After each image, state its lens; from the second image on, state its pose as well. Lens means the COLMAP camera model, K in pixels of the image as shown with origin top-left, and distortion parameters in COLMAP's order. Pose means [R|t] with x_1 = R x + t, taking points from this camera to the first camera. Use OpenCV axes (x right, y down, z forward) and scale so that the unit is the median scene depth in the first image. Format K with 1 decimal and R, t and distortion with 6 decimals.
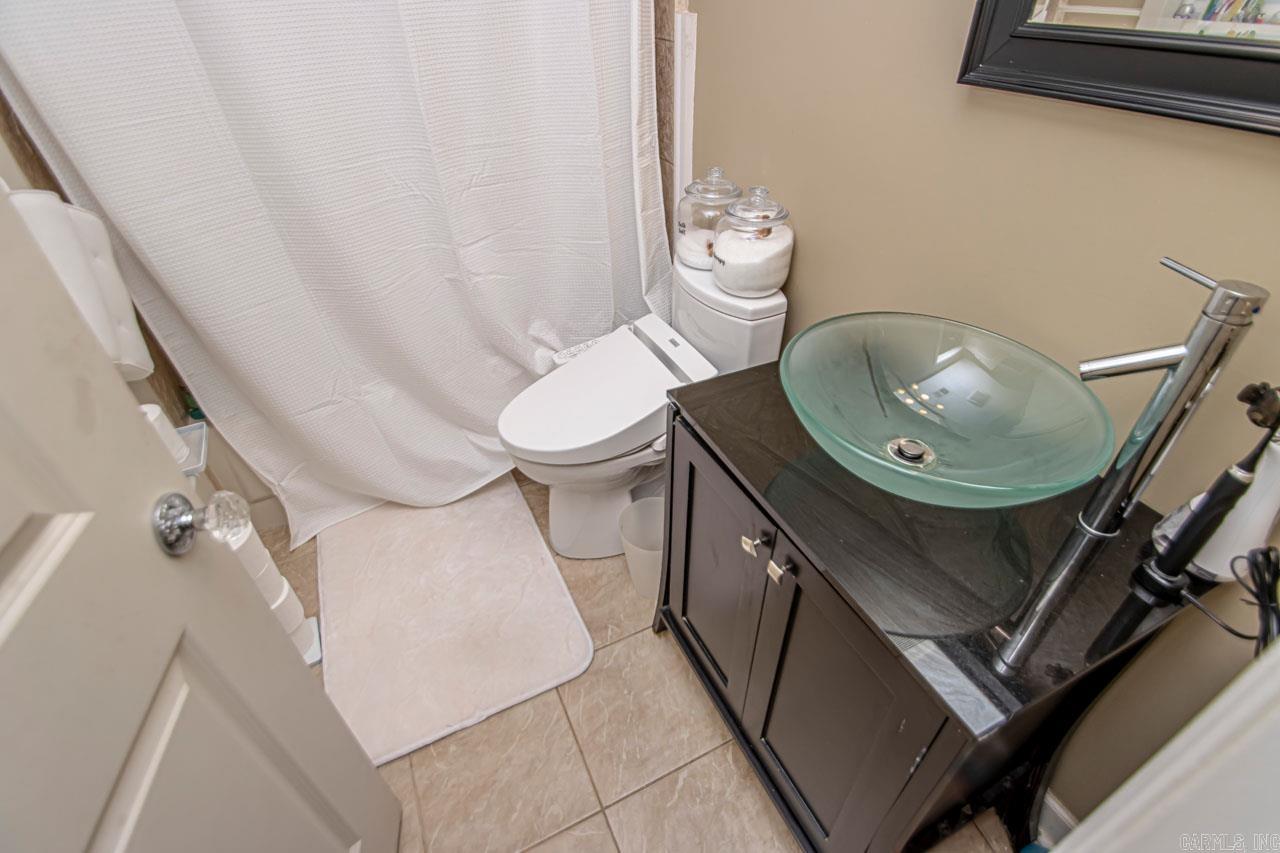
lens RADIAL K [[596.4, 0, 638.0], [0, 596.4, 415.5], [0, 0, 1]] dist [0.013383, -0.014340]
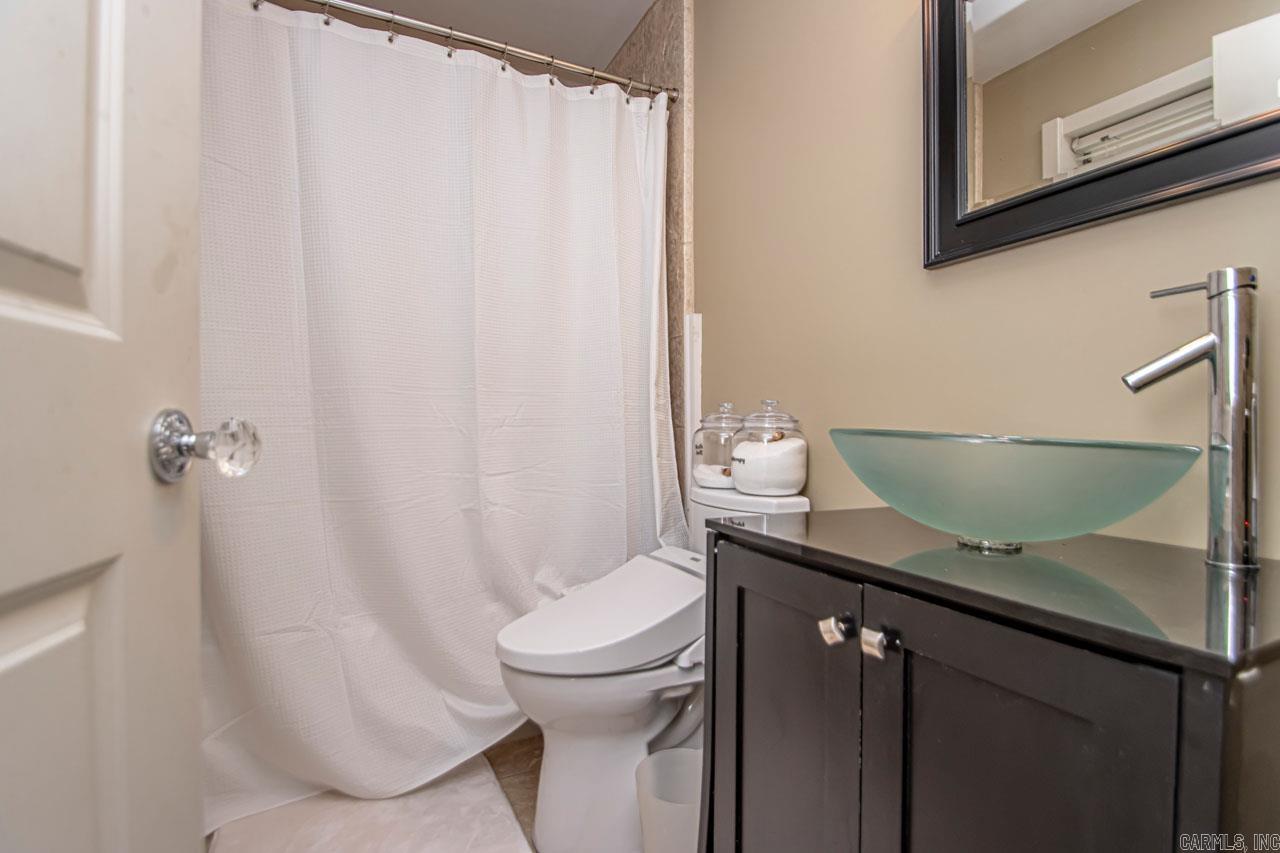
lens RADIAL K [[596.4, 0, 641.3], [0, 596.4, 420.4], [0, 0, 1]] dist [0.013383, -0.014340]
pose [[0.999413, 0.025322, 0.023078, -0.049411], [-0.006218, 0.796475, -0.604640, 0.258598], [-0.033692, 0.604141, 0.796165, 0.108789]]
